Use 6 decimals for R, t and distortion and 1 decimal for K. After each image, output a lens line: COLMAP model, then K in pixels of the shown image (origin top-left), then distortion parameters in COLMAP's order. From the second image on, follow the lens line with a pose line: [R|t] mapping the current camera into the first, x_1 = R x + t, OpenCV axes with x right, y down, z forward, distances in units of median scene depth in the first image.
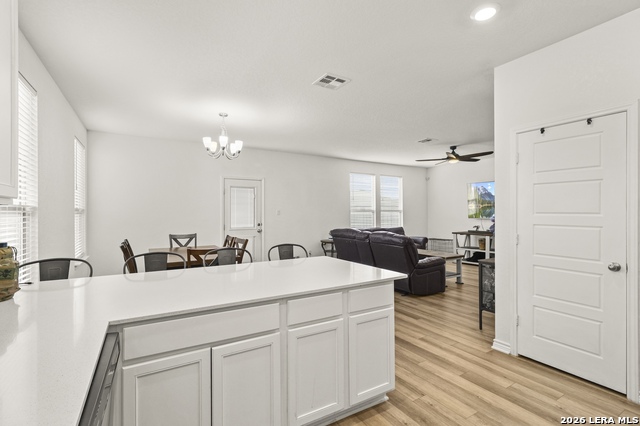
lens RADIAL K [[299.4, 0, 321.1], [0, 299.4, 215.0], [0, 0, 1]] dist [0.002223, 0.003067]
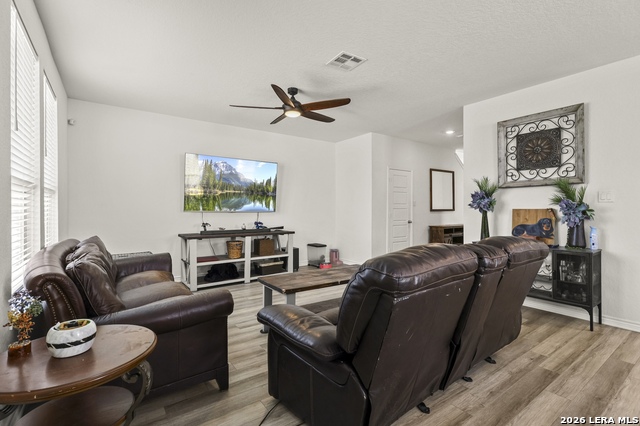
lens RADIAL K [[299.4, 0, 319.2], [0, 299.4, 206.4], [0, 0, 1]] dist [0.002223, 0.003067]
pose [[-0.070091, 0.010340, 0.997487, -0.150631], [0.005836, 0.999933, -0.009956, 0.010512], [-0.997524, 0.005124, -0.070147, 0.959730]]
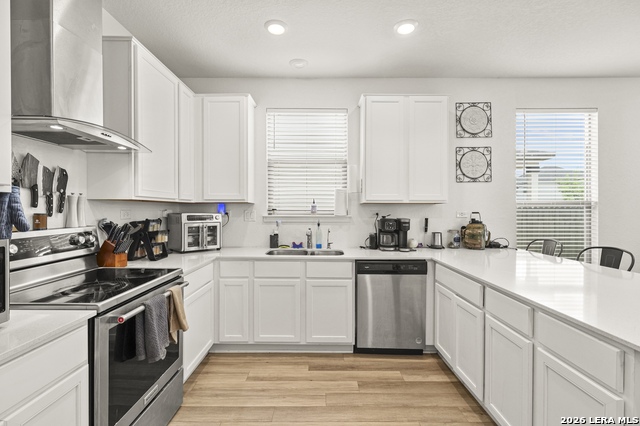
lens RADIAL K [[299.4, 0, 321.7], [0, 299.4, 210.6], [0, 0, 1]] dist [0.002223, 0.003067]
pose [[-0.516251, 0.002942, -0.856432, 0.278012], [-0.004947, 0.999967, 0.006417, 0.002620], [0.856423, 0.007550, -0.516220, 0.263281]]
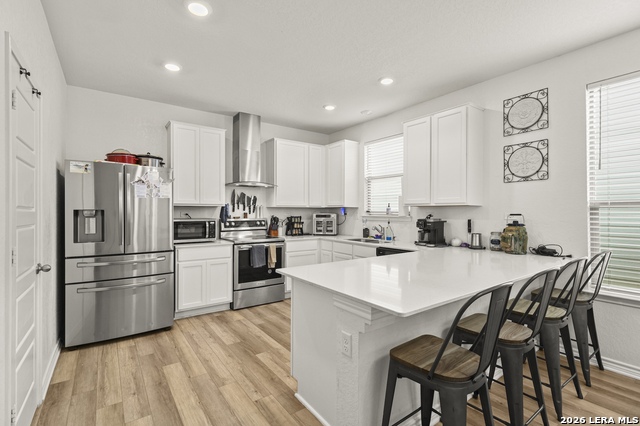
lens RADIAL K [[299.4, 0, 314.9], [0, 299.4, 212.7], [0, 0, 1]] dist [0.002223, 0.003067]
pose [[-0.997431, 0.001192, -0.071623, 0.075124], [0.000539, 0.999958, 0.009125, 0.000816], [0.071631, 0.009063, -0.997390, 0.648910]]
